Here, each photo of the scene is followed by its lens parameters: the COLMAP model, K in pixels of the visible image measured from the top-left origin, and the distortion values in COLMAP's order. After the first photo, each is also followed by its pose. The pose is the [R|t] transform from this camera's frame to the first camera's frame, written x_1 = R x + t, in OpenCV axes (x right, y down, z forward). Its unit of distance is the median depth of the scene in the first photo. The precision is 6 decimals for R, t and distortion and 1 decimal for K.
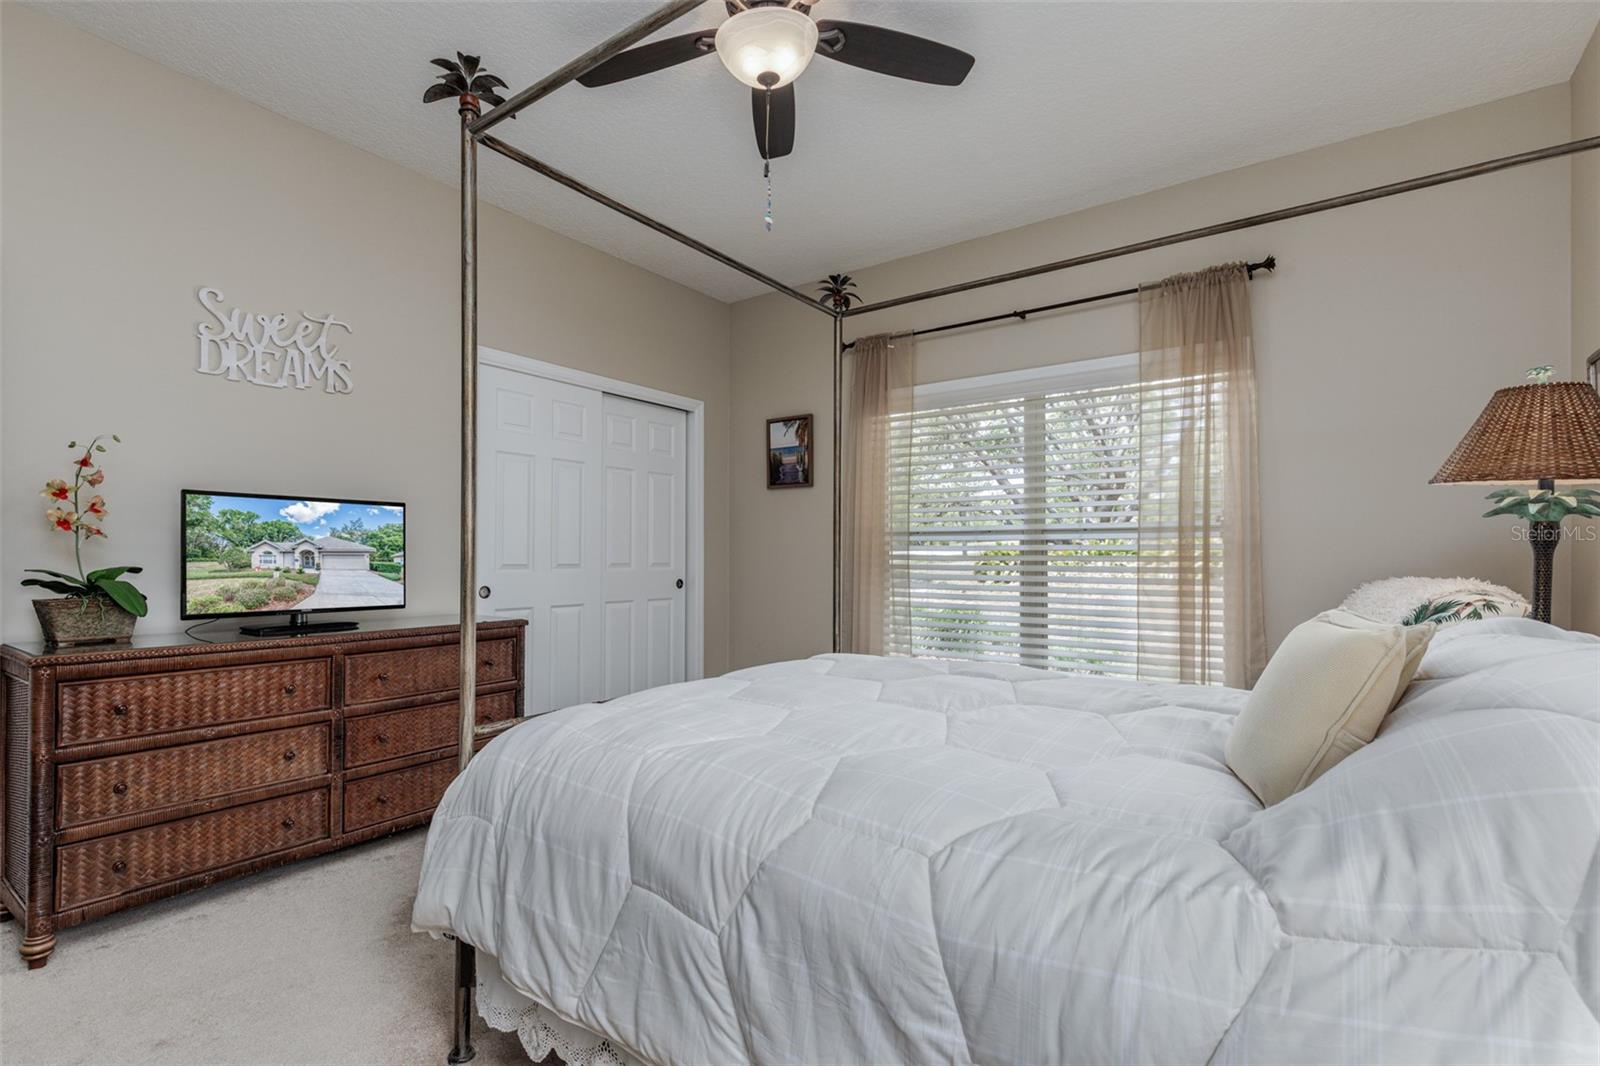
lens RADIAL K [[744.2, 0, 783.7], [0, 744.2, 556.8], [0, 0, 1]] dist [0.004670, 0.000015]
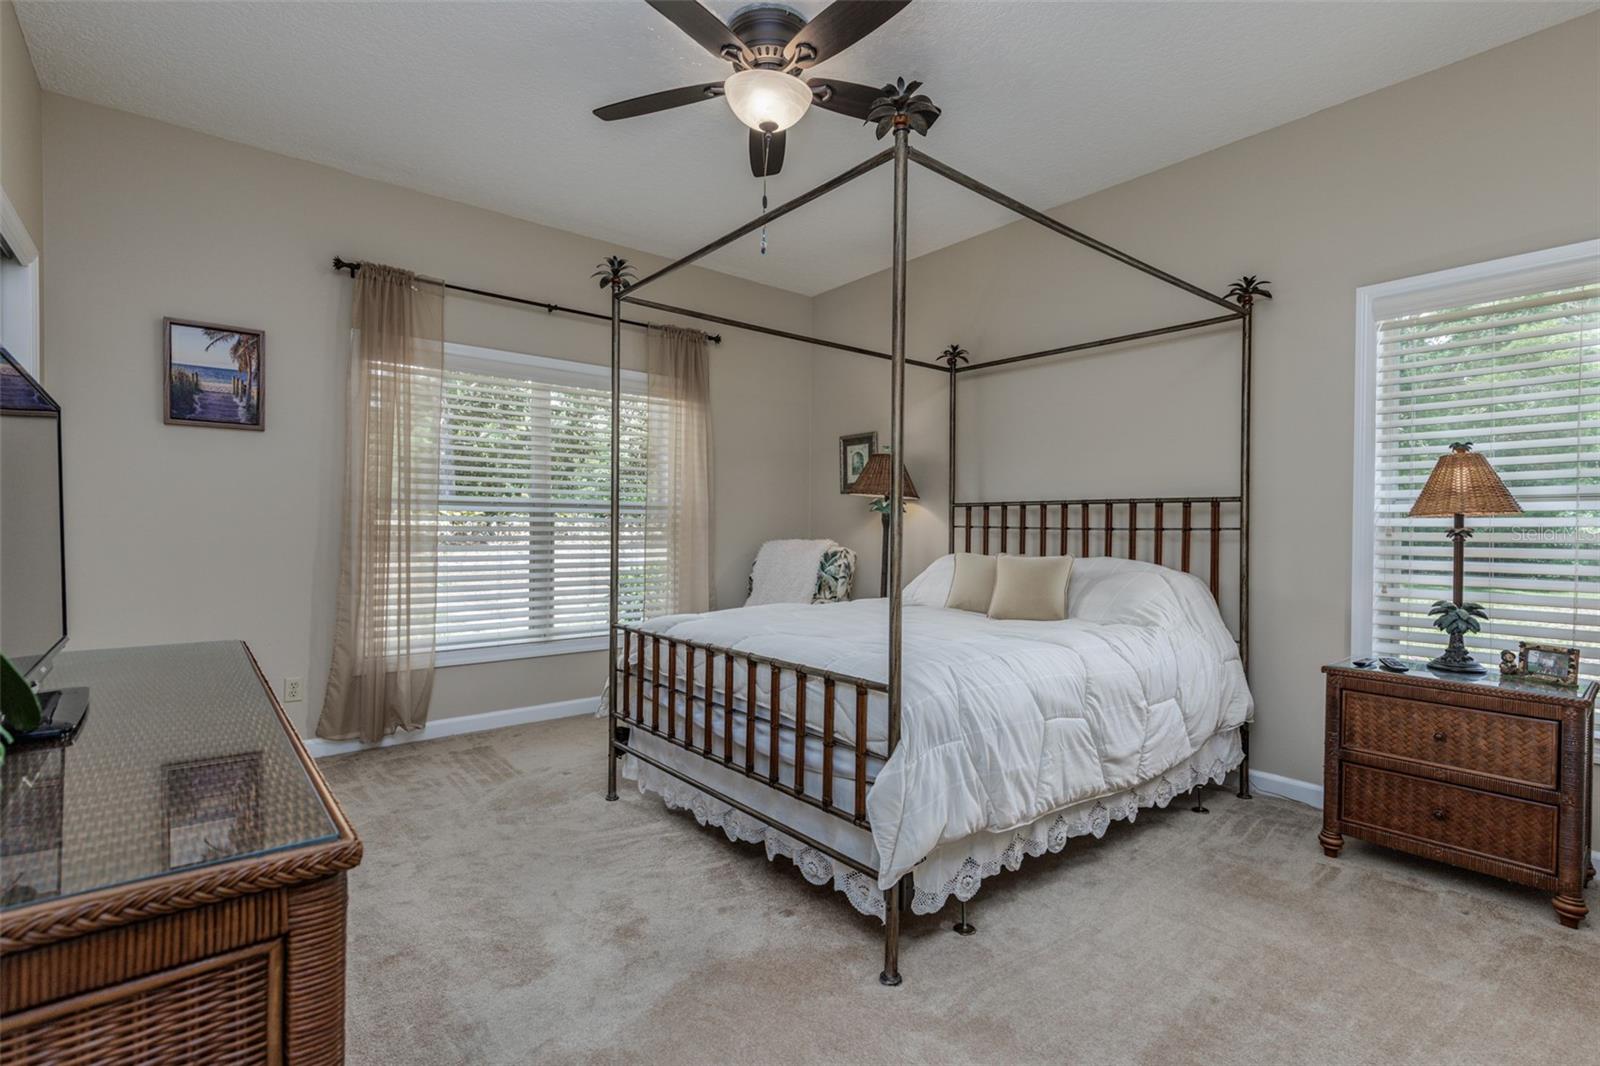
lens RADIAL K [[744.2, 0, 798.4], [0, 744.2, 530.8], [0, 0, 1]] dist [0.004670, 0.000015]
pose [[0.236220, -0.004393, 0.971690, -0.546811], [-0.001955, 0.999986, 0.004996, -0.001172], [-0.971698, -0.003079, 0.236208, 0.314825]]
